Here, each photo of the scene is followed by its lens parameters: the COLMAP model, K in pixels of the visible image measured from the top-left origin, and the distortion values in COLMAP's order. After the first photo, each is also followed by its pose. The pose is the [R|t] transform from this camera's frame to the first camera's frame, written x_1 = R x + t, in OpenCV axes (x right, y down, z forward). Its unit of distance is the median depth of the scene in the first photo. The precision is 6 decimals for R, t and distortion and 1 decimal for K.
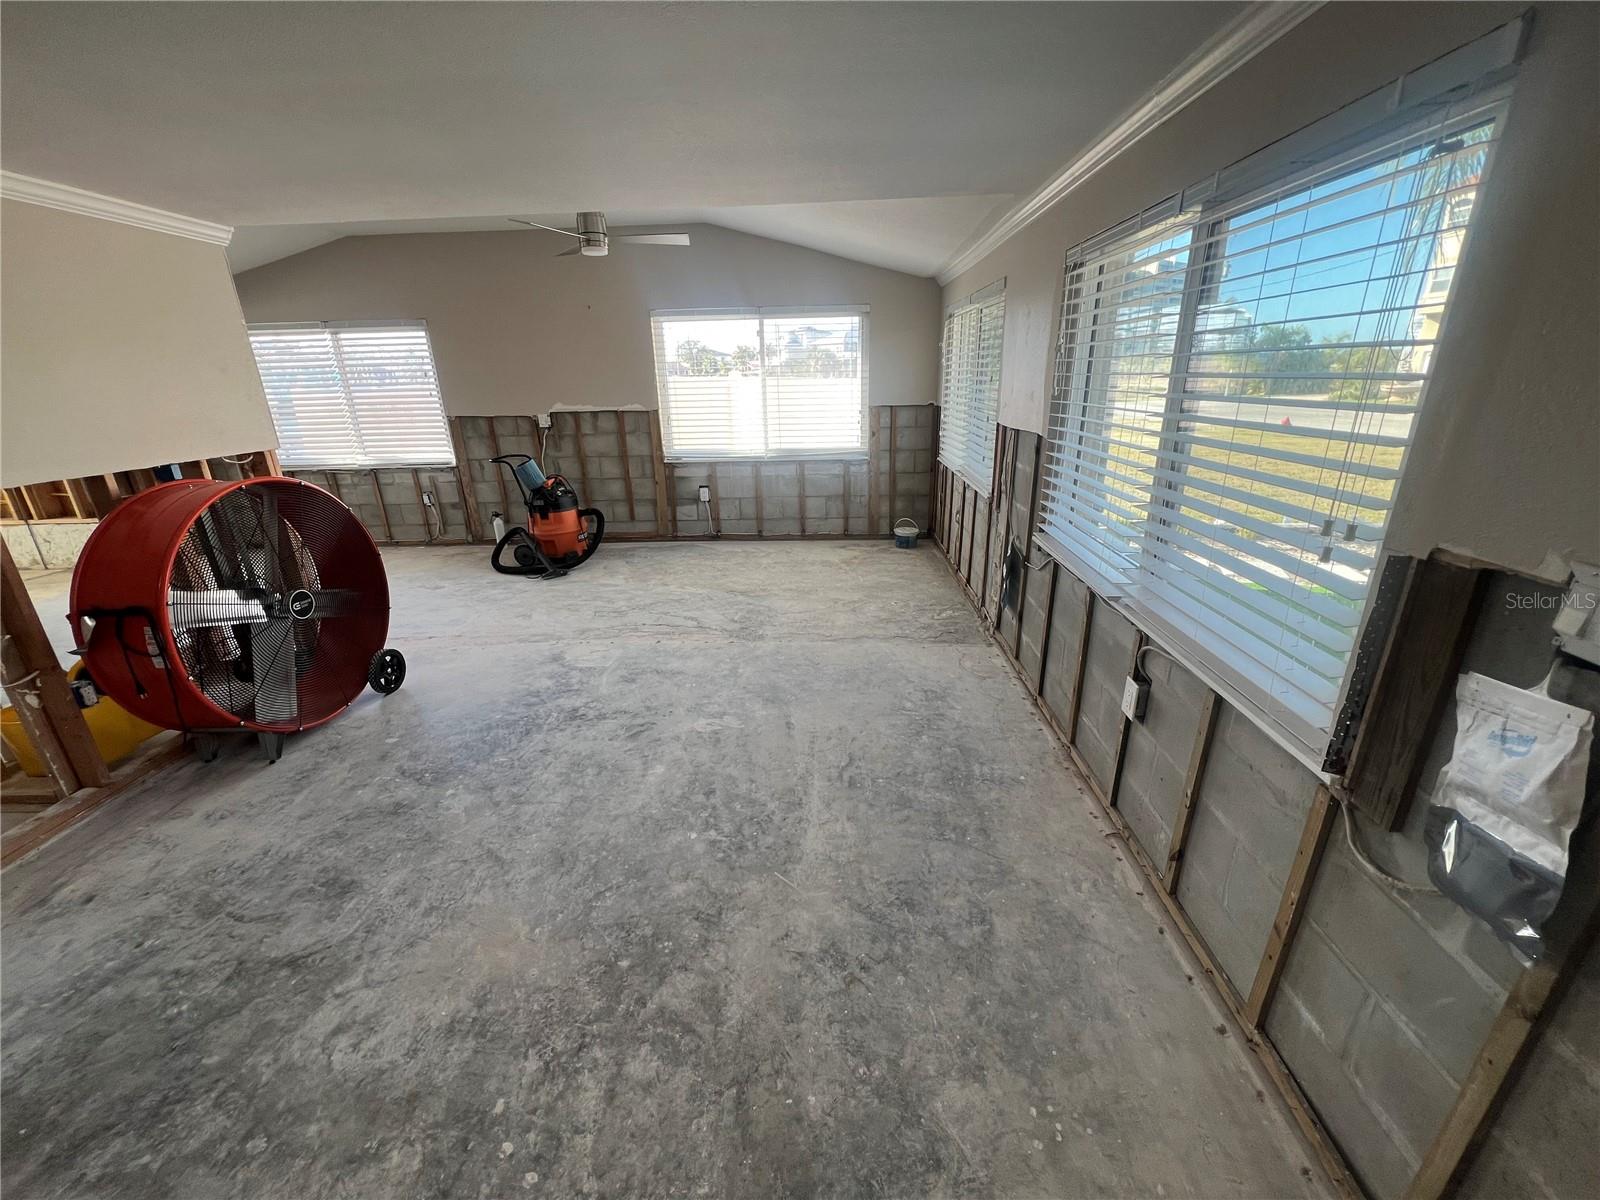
lens RADIAL K [[637.0, 0, 797.8], [0, 637.0, 598.0], [0, 0, 1]] dist [-0.000873, 0.000299]
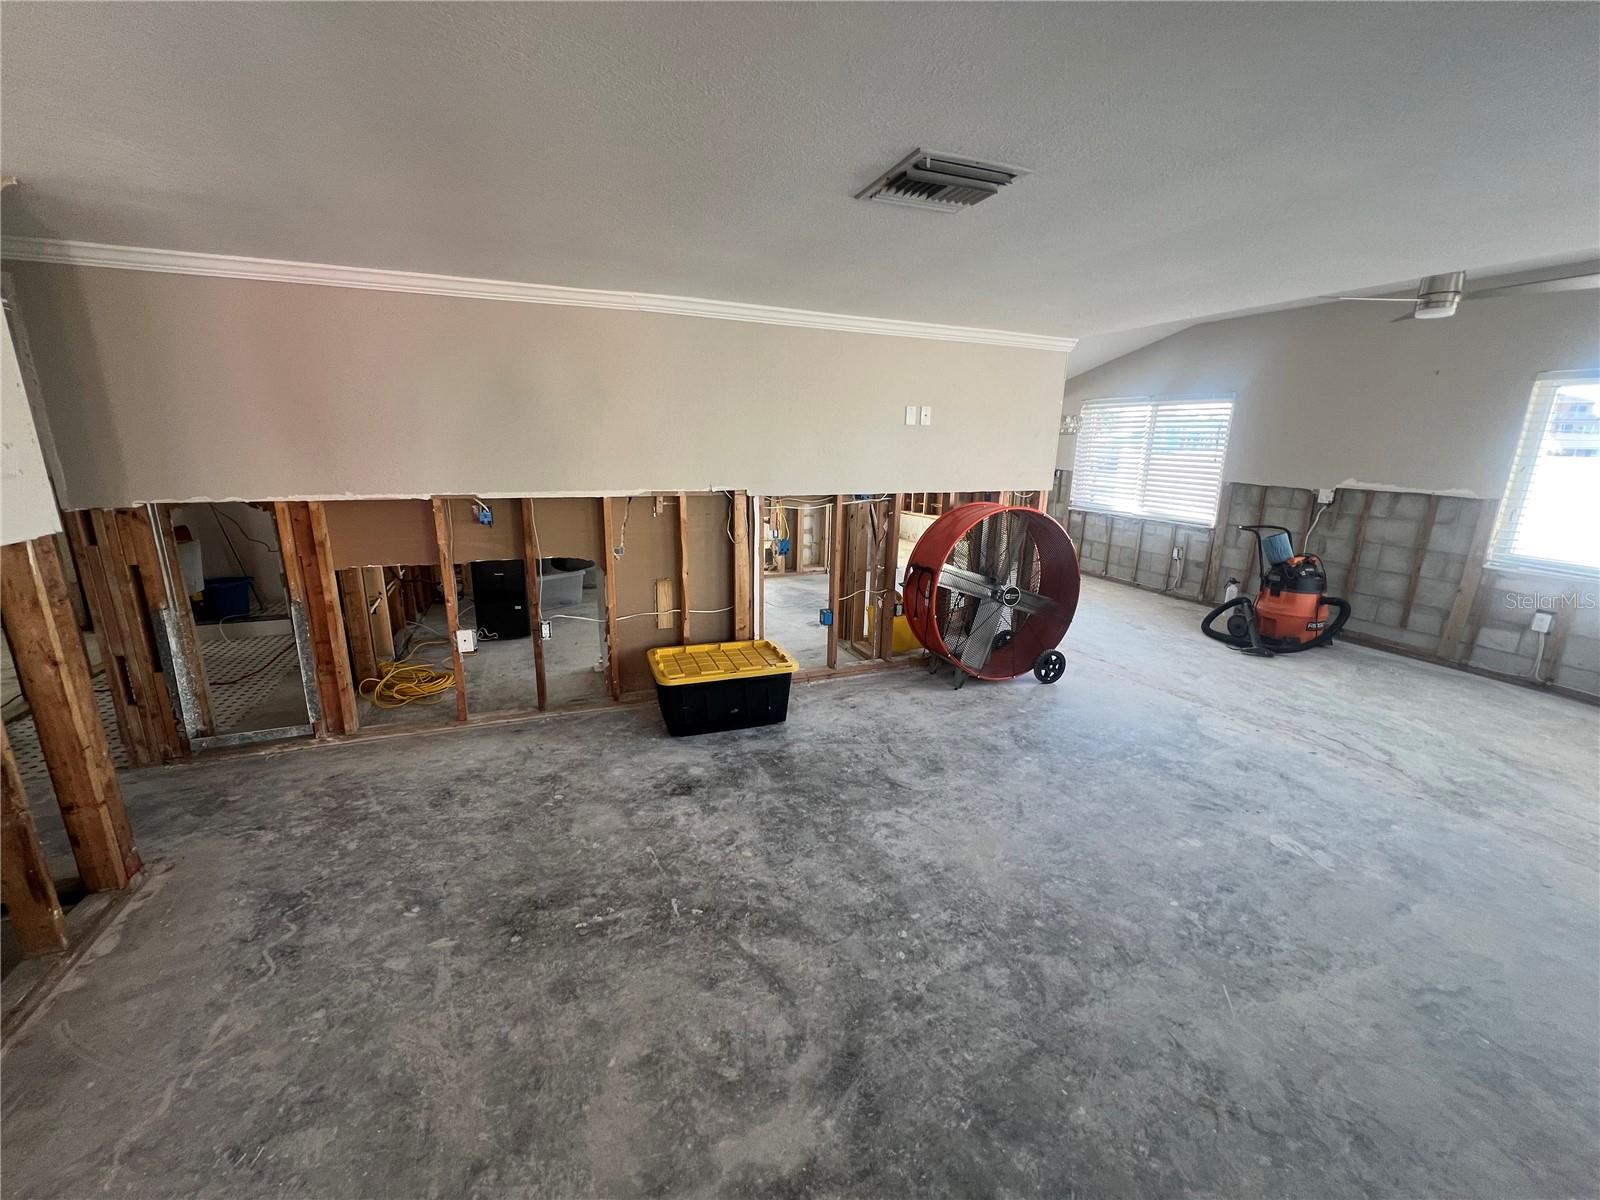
lens RADIAL K [[637.0, 0, 797.8], [0, 637.0, 598.0], [0, 0, 1]] dist [-0.000873, 0.000299]
pose [[0.402774, 0.253960, -0.879362, 0.255900], [-0.332920, 0.935579, 0.117709, 0.004475], [0.852606, 0.245347, 0.461376, -0.054613]]
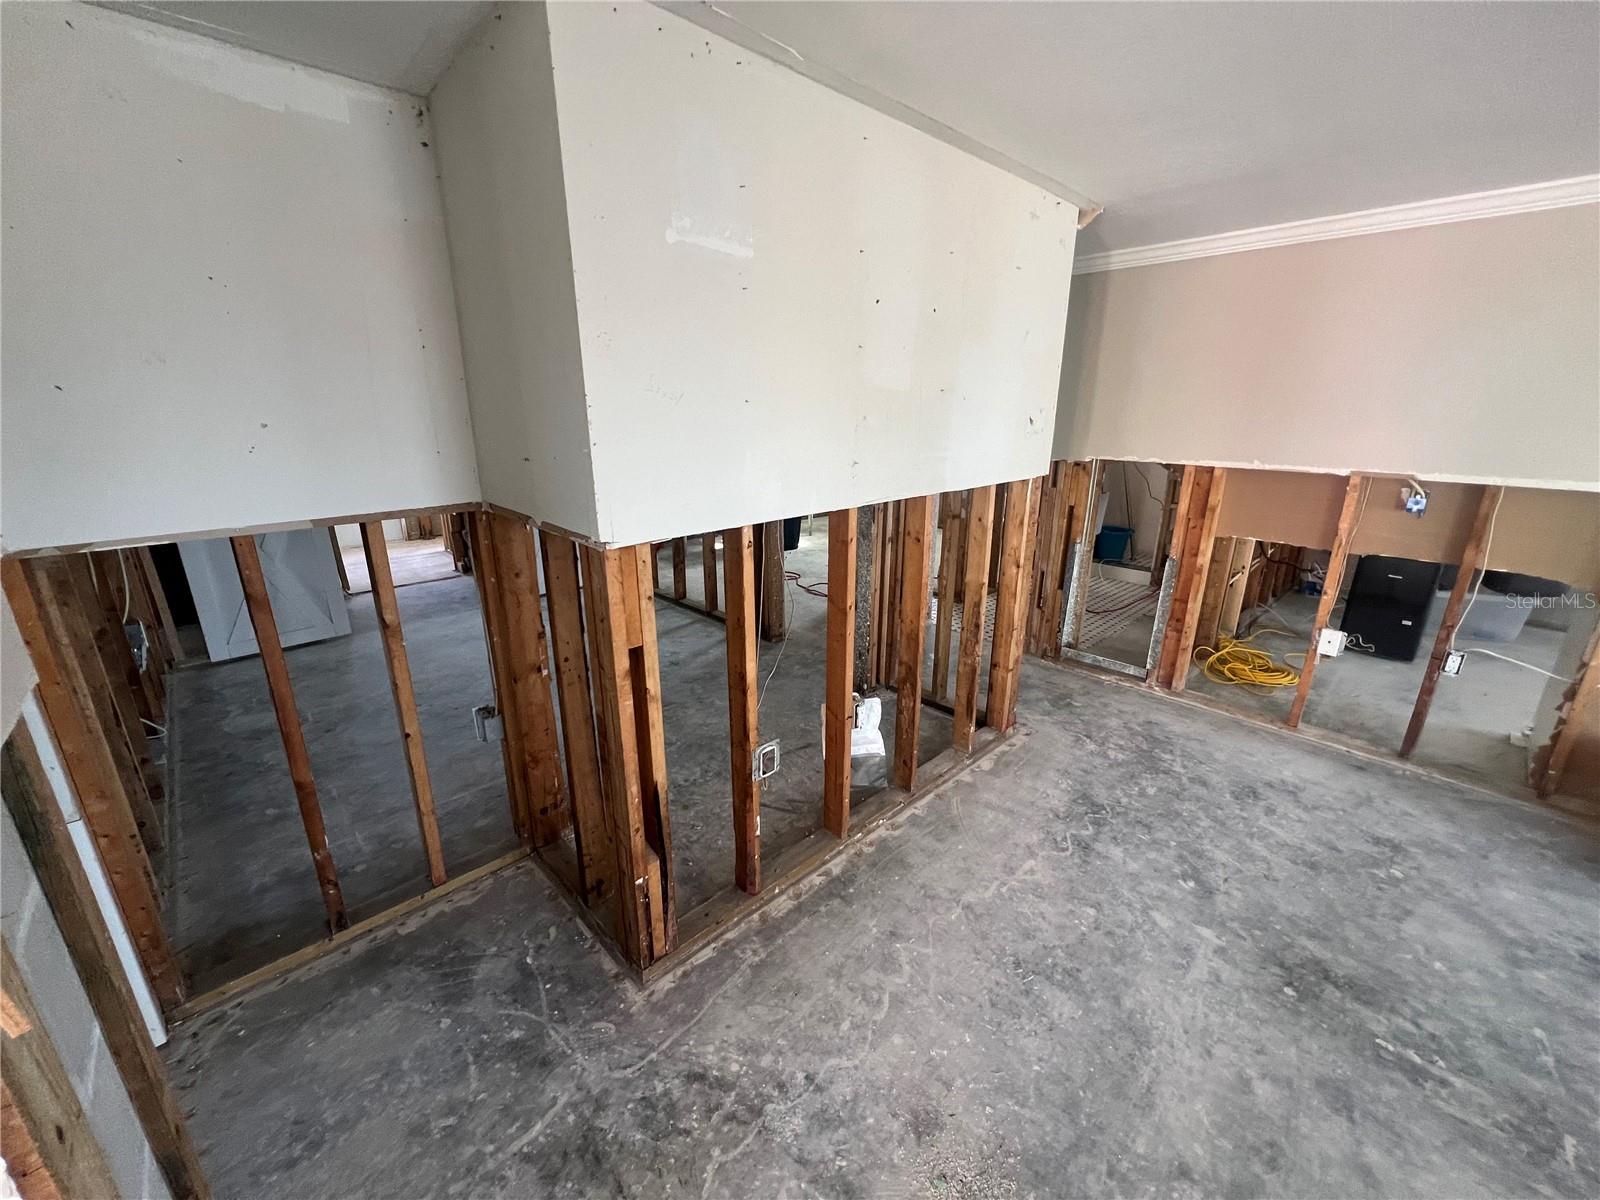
lens RADIAL K [[637.0, 0, 797.8], [0, 637.0, 598.0], [0, 0, 1]] dist [-0.000873, 0.000299]
pose [[-0.697632, 0.234253, -0.677078, 0.253873], [-0.225495, 0.825219, 0.517846, 0.026810], [0.680045, 0.513944, -0.522877, -0.093505]]
